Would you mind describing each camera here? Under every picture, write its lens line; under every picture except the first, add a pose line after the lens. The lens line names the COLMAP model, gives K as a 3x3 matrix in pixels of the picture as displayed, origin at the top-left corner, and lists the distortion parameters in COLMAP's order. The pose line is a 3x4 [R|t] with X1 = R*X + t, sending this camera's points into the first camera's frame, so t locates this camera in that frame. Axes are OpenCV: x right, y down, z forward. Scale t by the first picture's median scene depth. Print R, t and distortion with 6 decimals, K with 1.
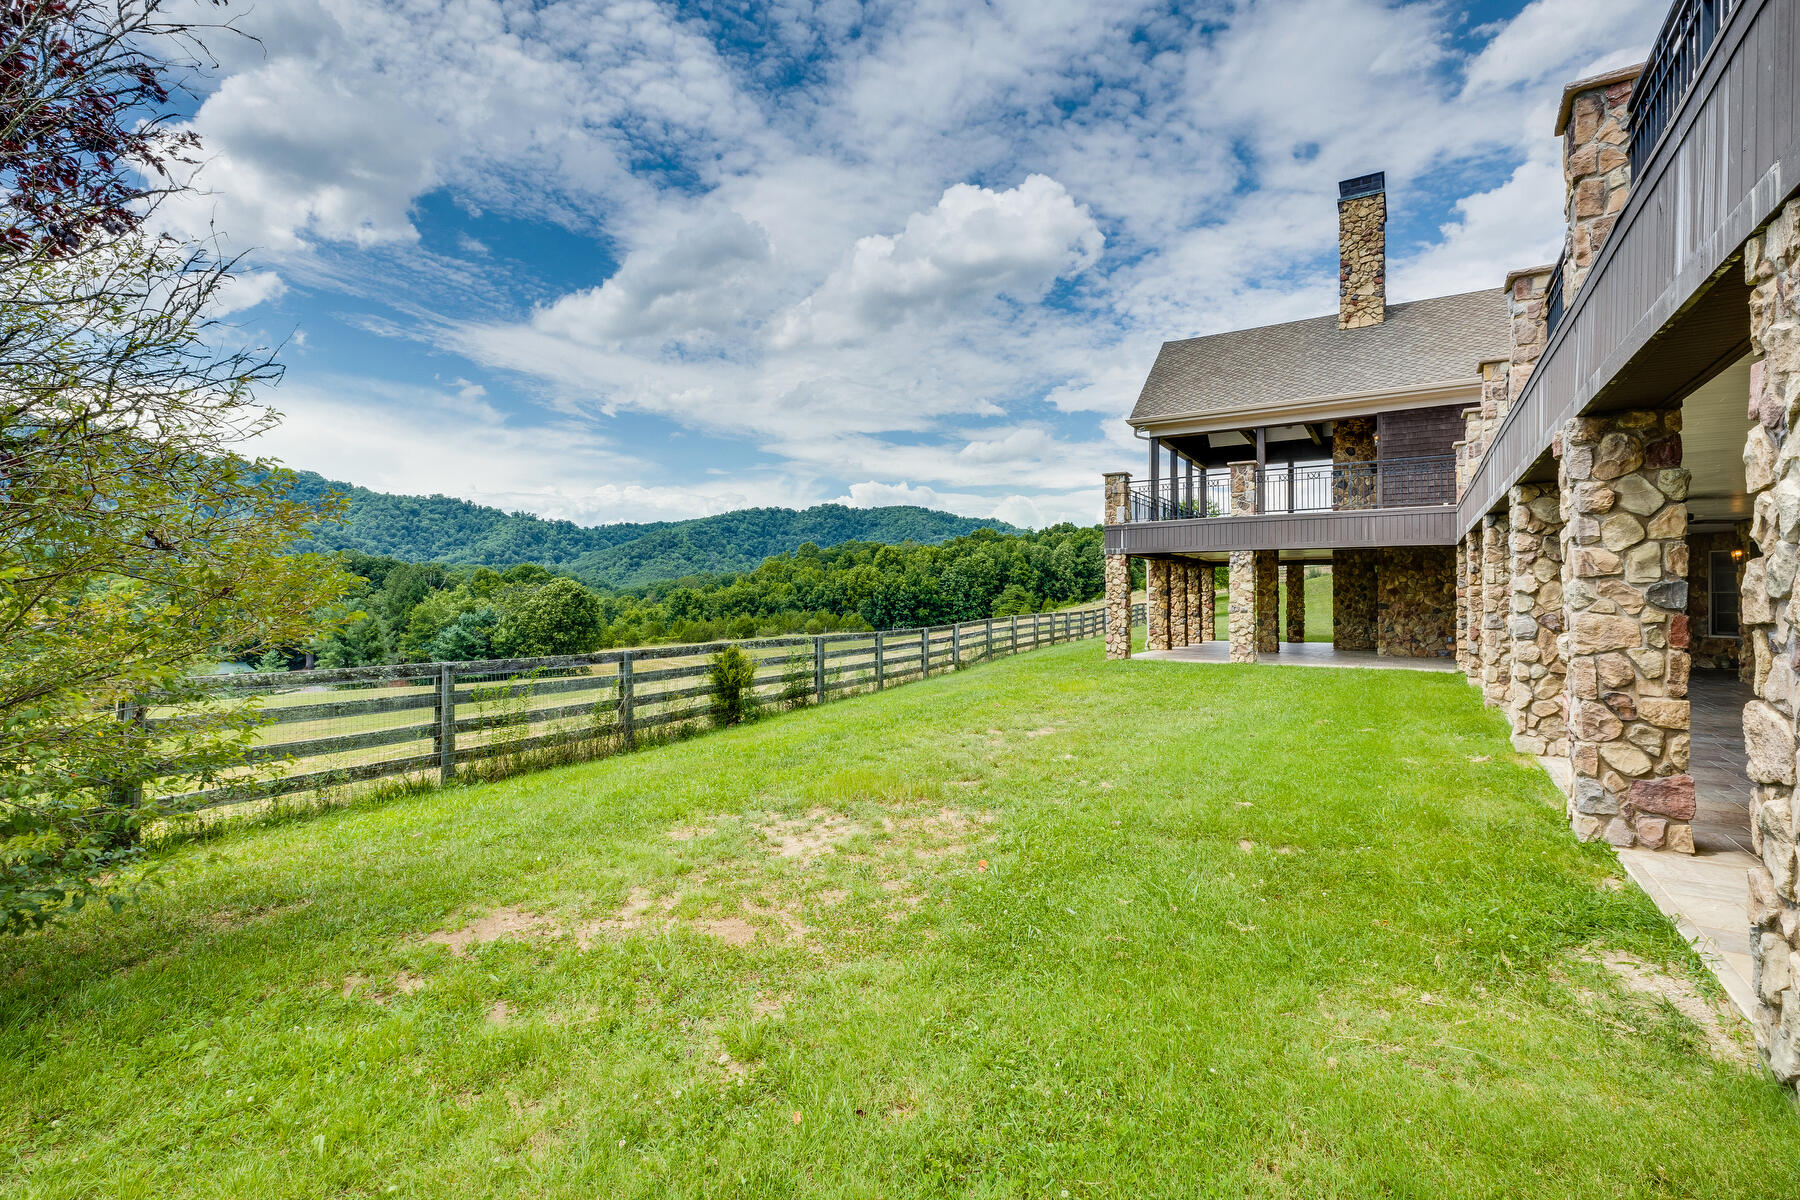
lens RADIAL K [[798.7, 0, 911.4], [0, 798.7, 591.2], [0, 0, 1]] dist [0.000837, 0.000249]
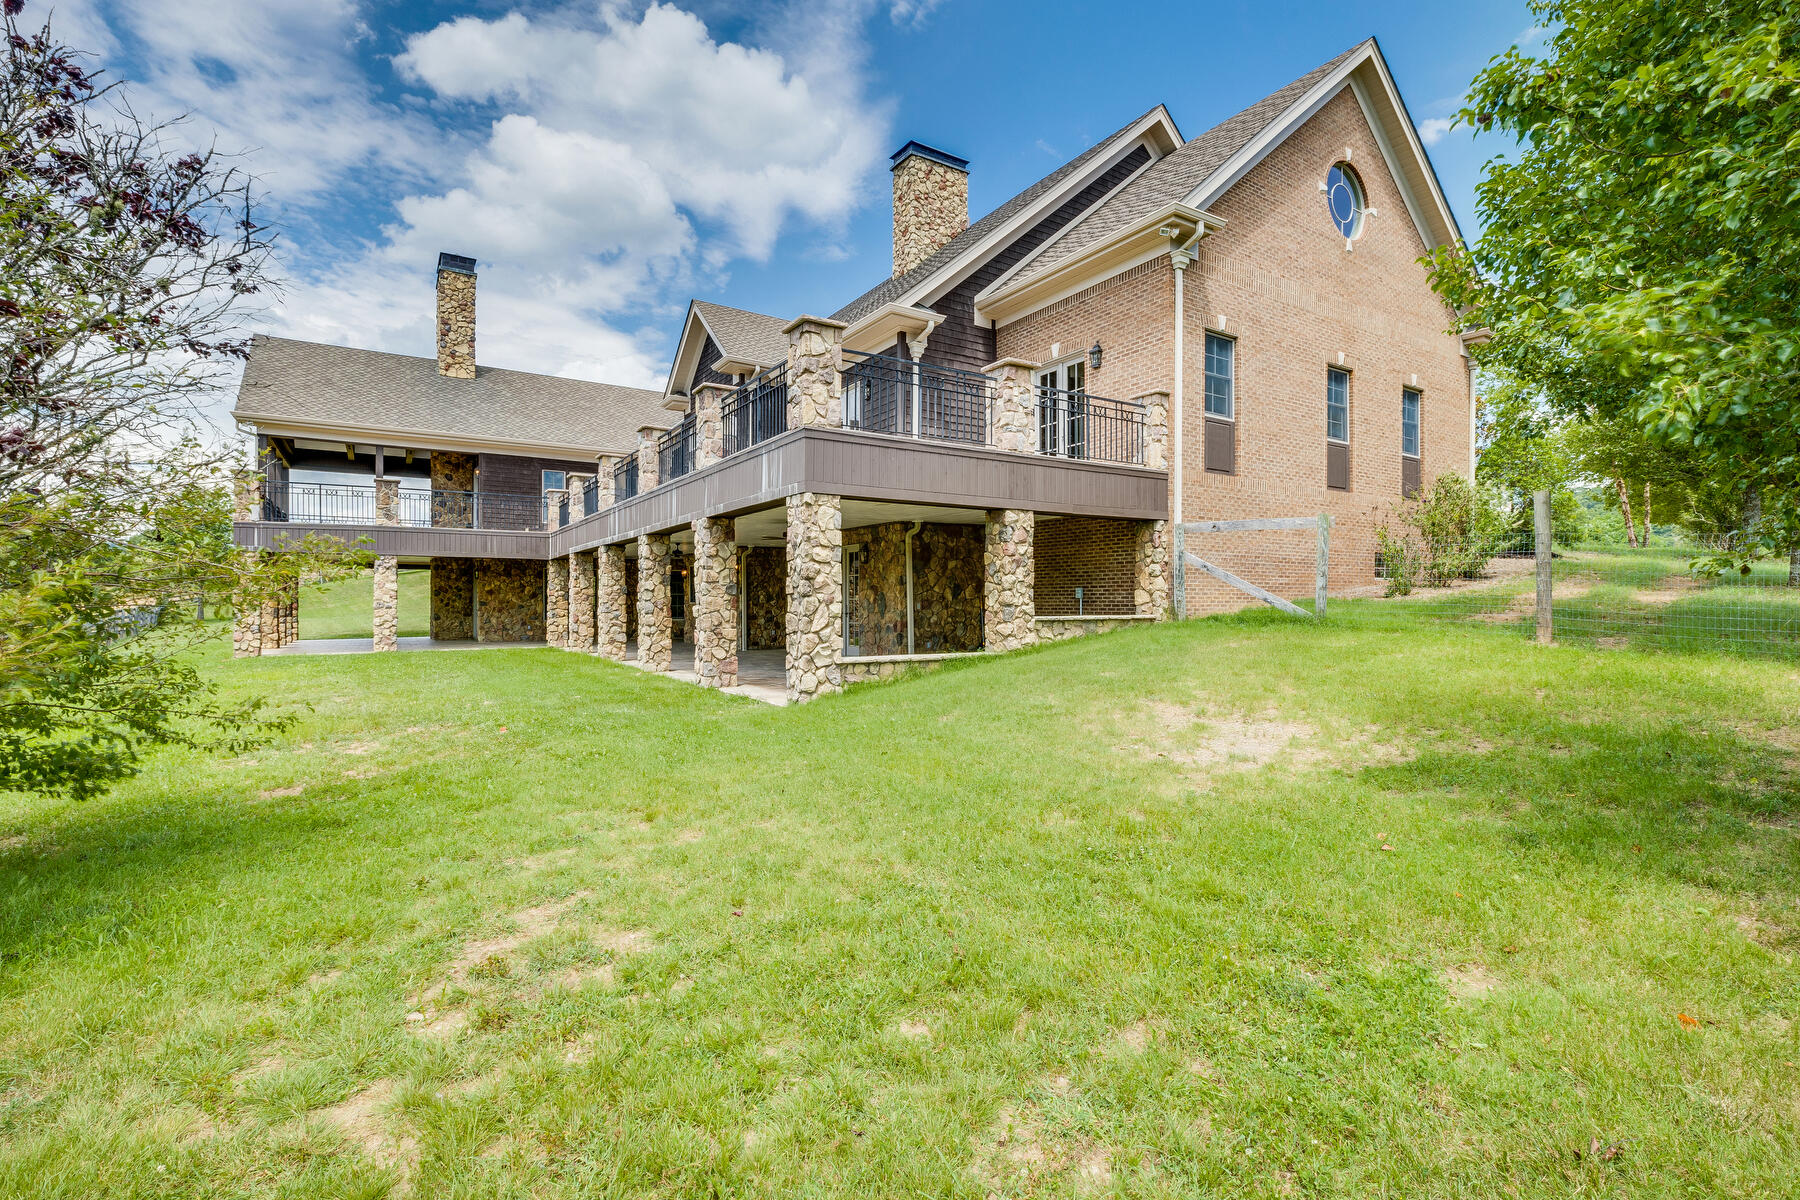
lens RADIAL K [[798.7, 0, 911.4], [0, 798.7, 591.2], [0, 0, 1]] dist [0.000837, 0.000249]
pose [[0.404819, 0.011608, 0.914323, -0.311435], [-0.005000, 0.999933, -0.010481, 0.009068], [-0.914383, -0.000329, 0.404849, -0.155608]]
